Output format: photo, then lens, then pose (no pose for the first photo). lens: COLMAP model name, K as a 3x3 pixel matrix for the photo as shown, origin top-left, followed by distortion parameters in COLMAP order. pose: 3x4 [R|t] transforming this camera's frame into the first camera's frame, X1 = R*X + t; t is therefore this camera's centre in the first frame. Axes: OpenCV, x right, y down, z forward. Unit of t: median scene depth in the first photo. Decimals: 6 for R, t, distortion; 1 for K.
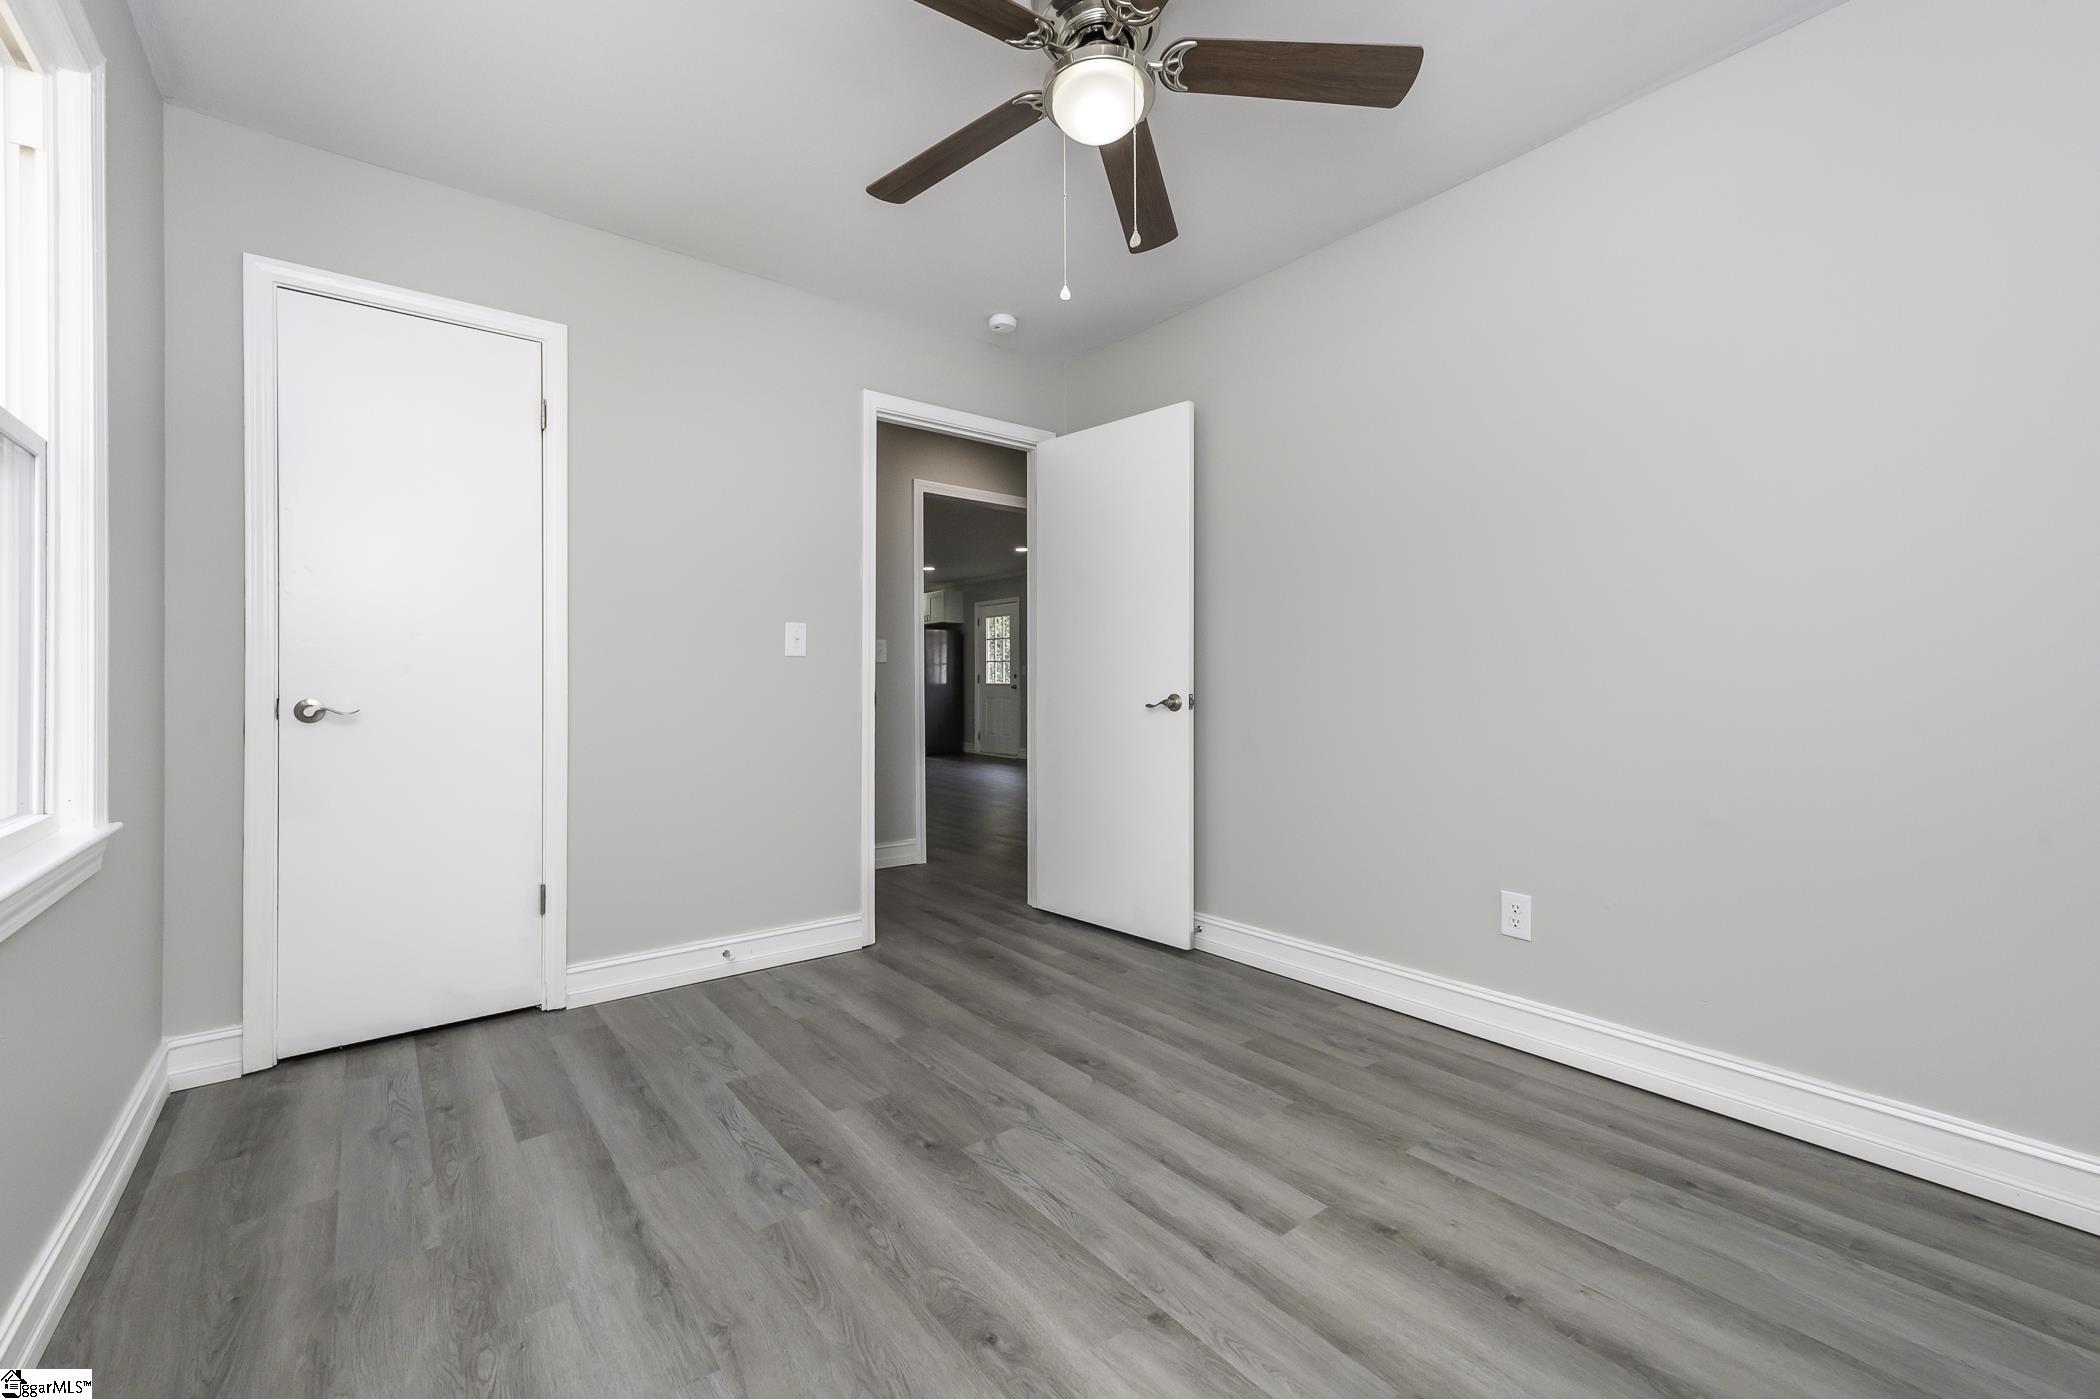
lens RADIAL K [[850.9, 0, 1053.2], [0, 850.9, 681.6], [0, 0, 1]] dist [0.014437, -0.000039]
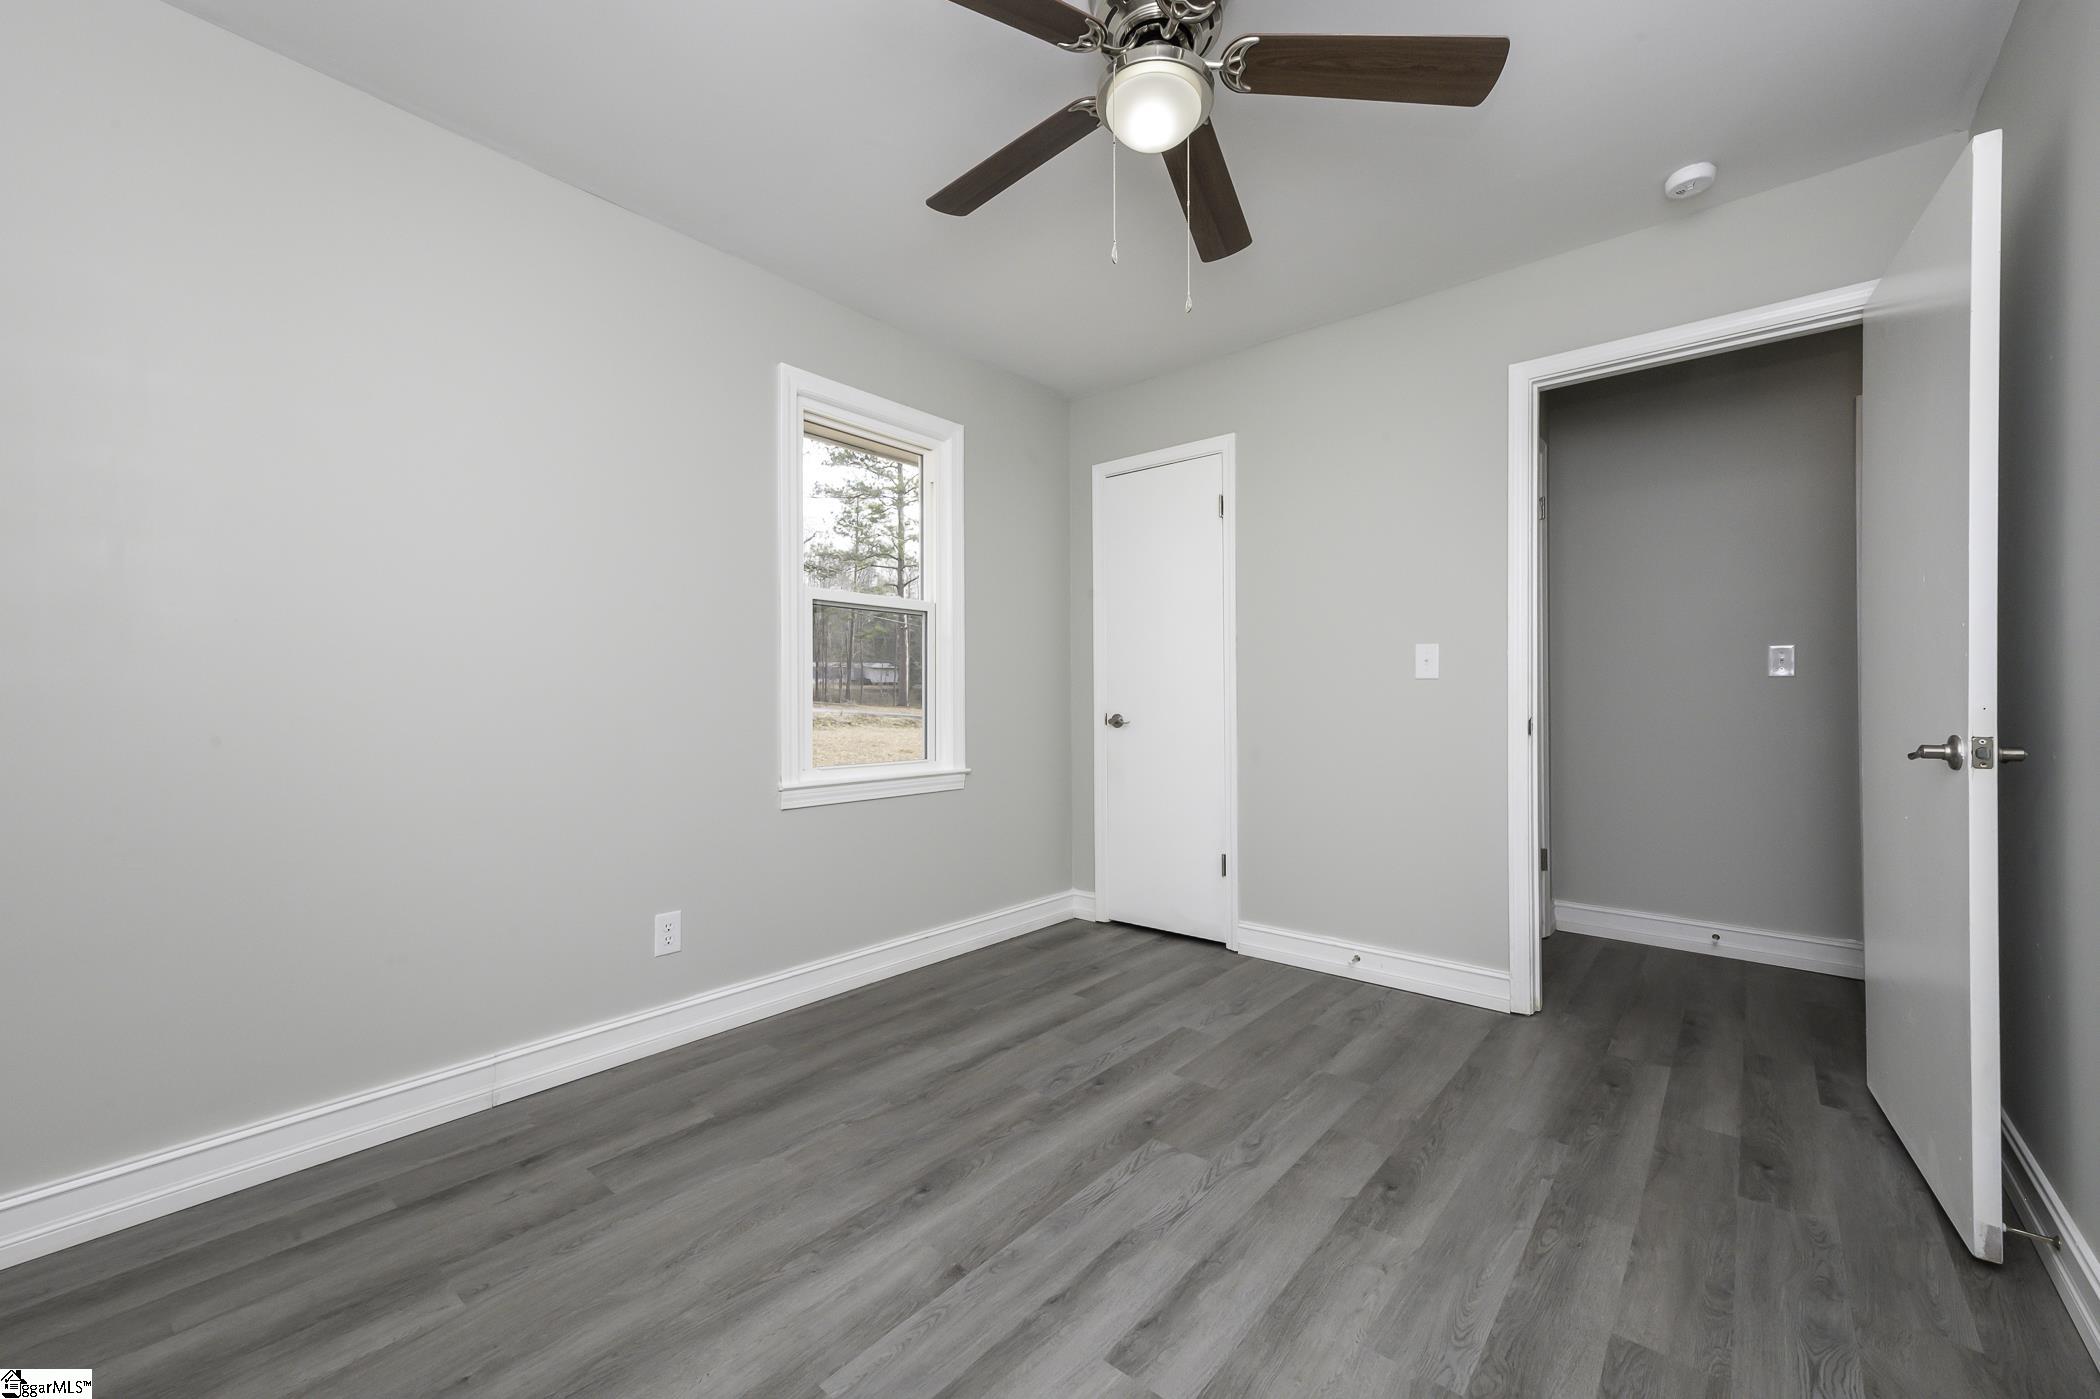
lens RADIAL K [[850.9, 0, 1063.0], [0, 850.9, 695.2], [0, 0, 1]] dist [0.014437, -0.000039]
pose [[0.214708, -0.001745, -0.976677, 0.781285], [0.000502, 0.999998, -0.001677, -0.012436], [0.976678, -0.000130, 0.214708, 0.551702]]
